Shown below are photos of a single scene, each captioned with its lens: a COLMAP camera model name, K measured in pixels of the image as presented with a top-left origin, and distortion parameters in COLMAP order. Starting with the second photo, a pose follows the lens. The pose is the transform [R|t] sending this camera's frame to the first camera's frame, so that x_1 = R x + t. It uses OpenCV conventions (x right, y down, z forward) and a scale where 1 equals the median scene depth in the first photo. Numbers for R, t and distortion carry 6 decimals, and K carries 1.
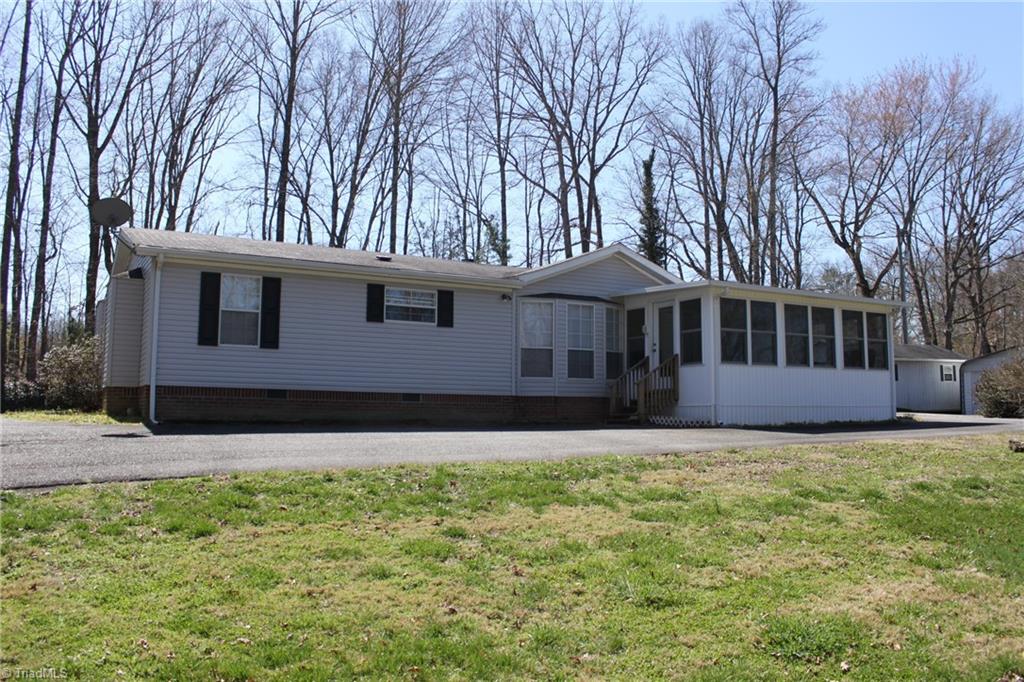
lens RADIAL K [[864.7, 0, 512.1], [0, 864.7, 340.0], [0, 0, 1]] dist [-0.164075, 0.127577]
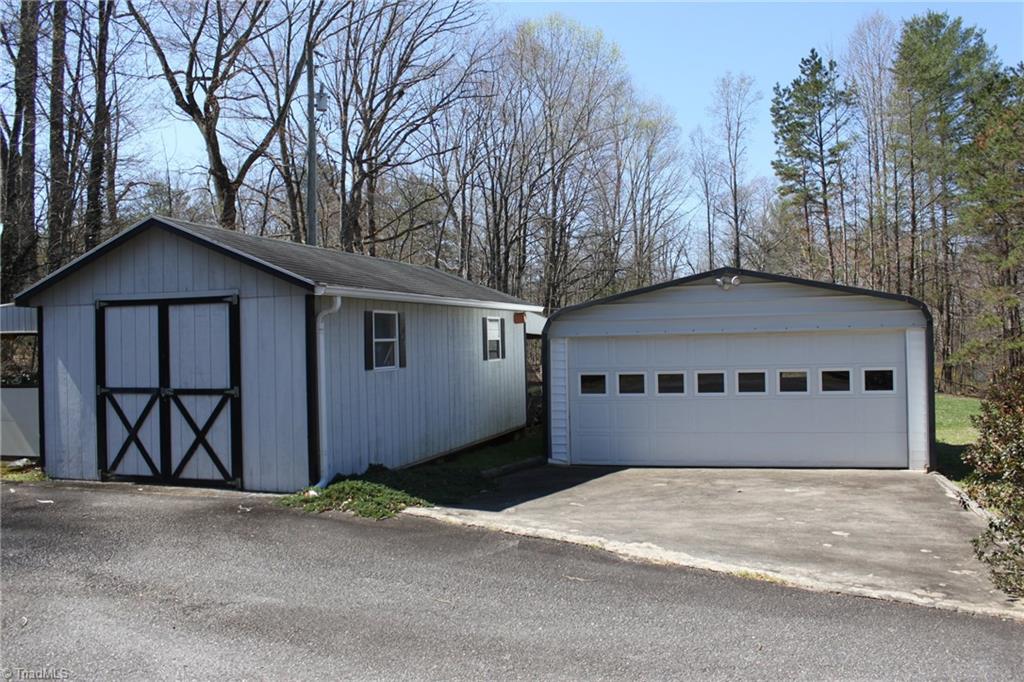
lens RADIAL K [[864.7, 0, 512.1], [0, 864.7, 341.7], [0, 0, 1]] dist [-0.164075, 0.127577]
pose [[0.735060, -0.000957, 0.678001, 0.167356], [-0.050145, 0.997183, 0.055773, 0.012646], [-0.676145, -0.074995, 0.732942, 0.423445]]
